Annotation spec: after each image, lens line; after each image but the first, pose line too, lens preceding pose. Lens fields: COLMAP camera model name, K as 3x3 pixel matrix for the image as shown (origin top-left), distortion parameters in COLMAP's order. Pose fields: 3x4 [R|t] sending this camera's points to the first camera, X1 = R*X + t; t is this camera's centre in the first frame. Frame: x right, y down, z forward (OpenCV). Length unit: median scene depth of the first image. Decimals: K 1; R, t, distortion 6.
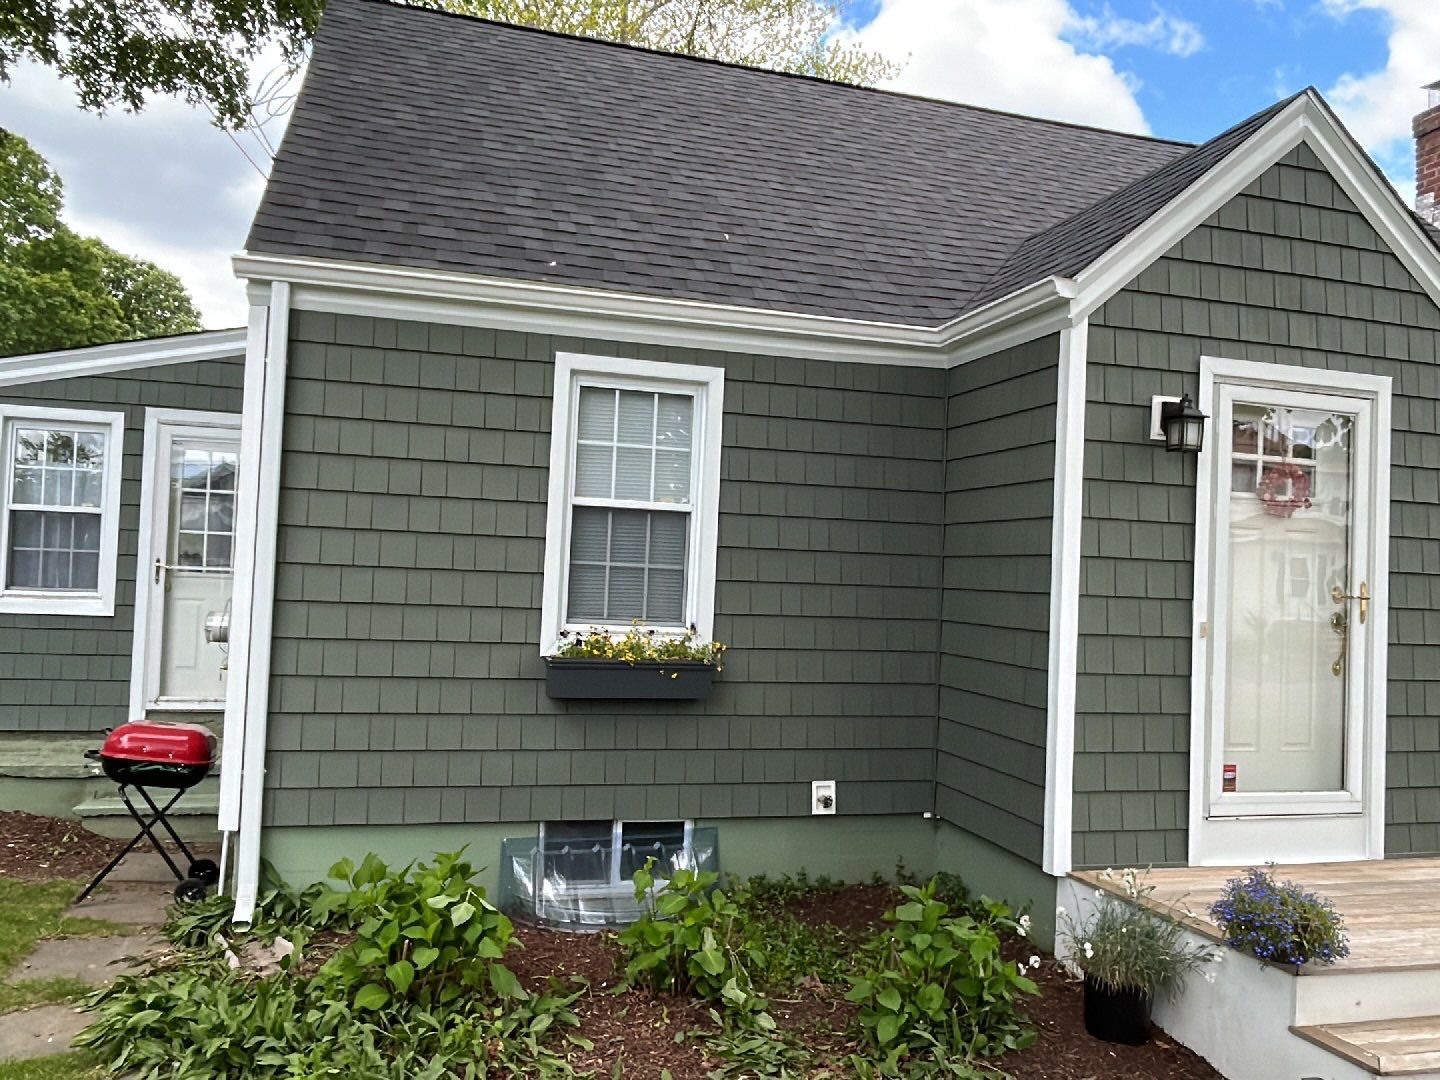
lens RADIAL K [[1083.9, 0, 713.4], [0, 1083.9, 537.8], [0, 0, 1]] dist [0.069045, -0.093943]
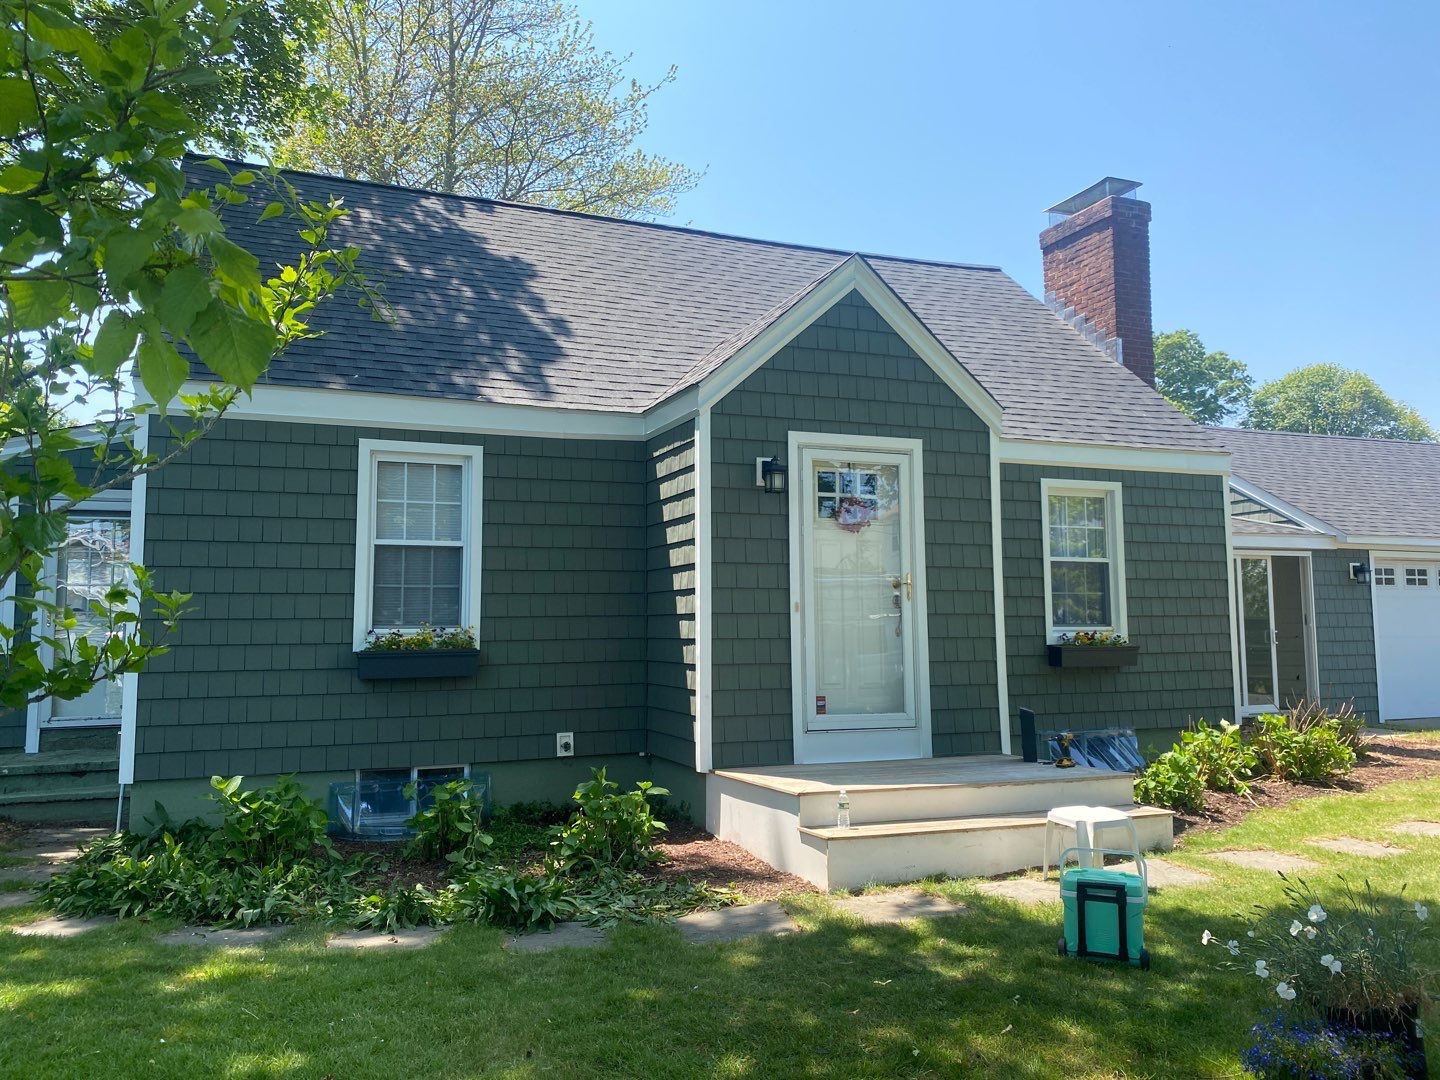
lens RADIAL K [[1100.5, 0, 701.4], [0, 1100.5, 532.4], [0, 0, 1]] dist [0.086266, -0.101897]
pose [[0.993709, -0.039920, 0.104641, 0.144810], [0.045806, 0.997465, -0.054464, 0.052298], [-0.102201, 0.058914, 0.993018, -0.486323]]
